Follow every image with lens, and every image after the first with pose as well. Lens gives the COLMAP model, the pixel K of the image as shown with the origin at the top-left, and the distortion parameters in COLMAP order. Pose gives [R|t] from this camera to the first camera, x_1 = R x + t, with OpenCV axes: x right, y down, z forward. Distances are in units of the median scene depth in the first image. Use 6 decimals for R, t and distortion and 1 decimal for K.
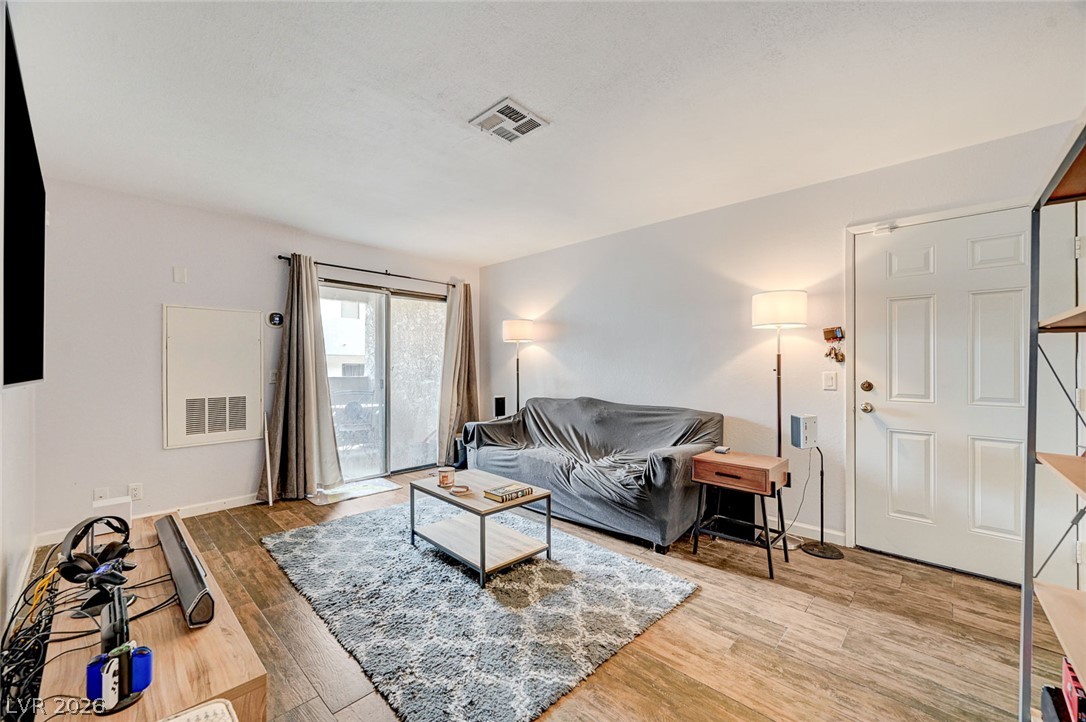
lens RADIAL K [[429.9, 0, 541.6], [0, 429.9, 365.7], [0, 0, 1]] dist [0.000608, 0.000162]
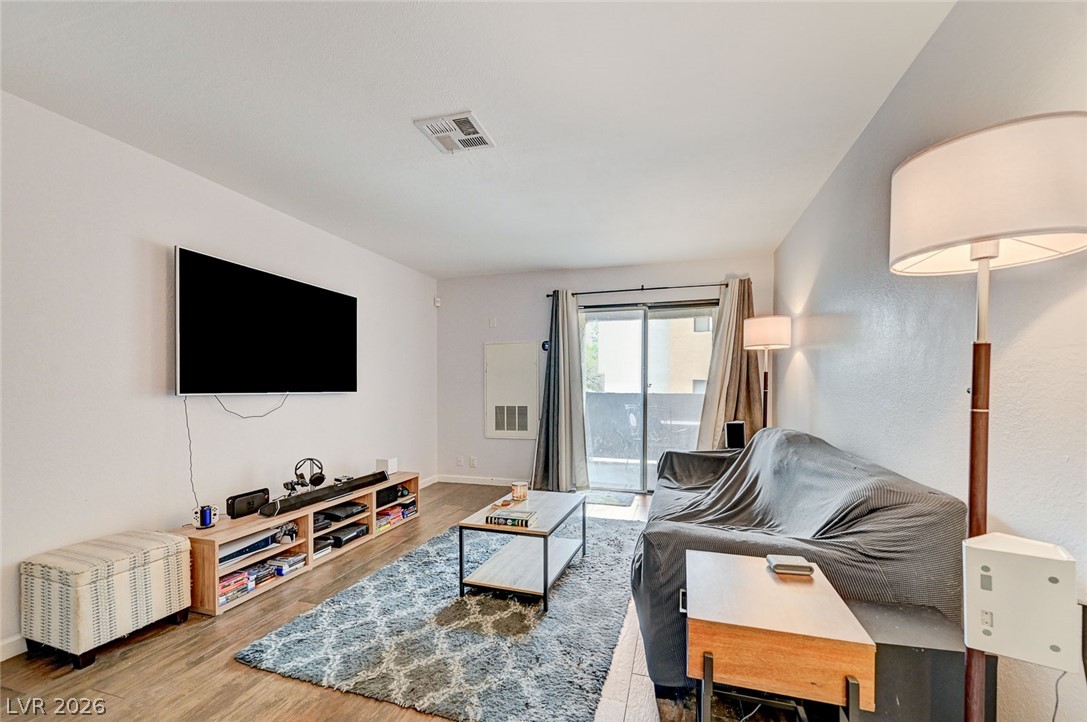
lens RADIAL K [[439.3, 0, 547.1], [0, 439.3, 391.6], [0, 0, 1]] dist [0.001621, 0.000025]
pose [[0.452961, 0.013350, -0.891430, 0.768138], [0.006803, 0.999807, 0.018429, 0.001719], [0.891504, -0.014412, 0.452783, 0.603206]]
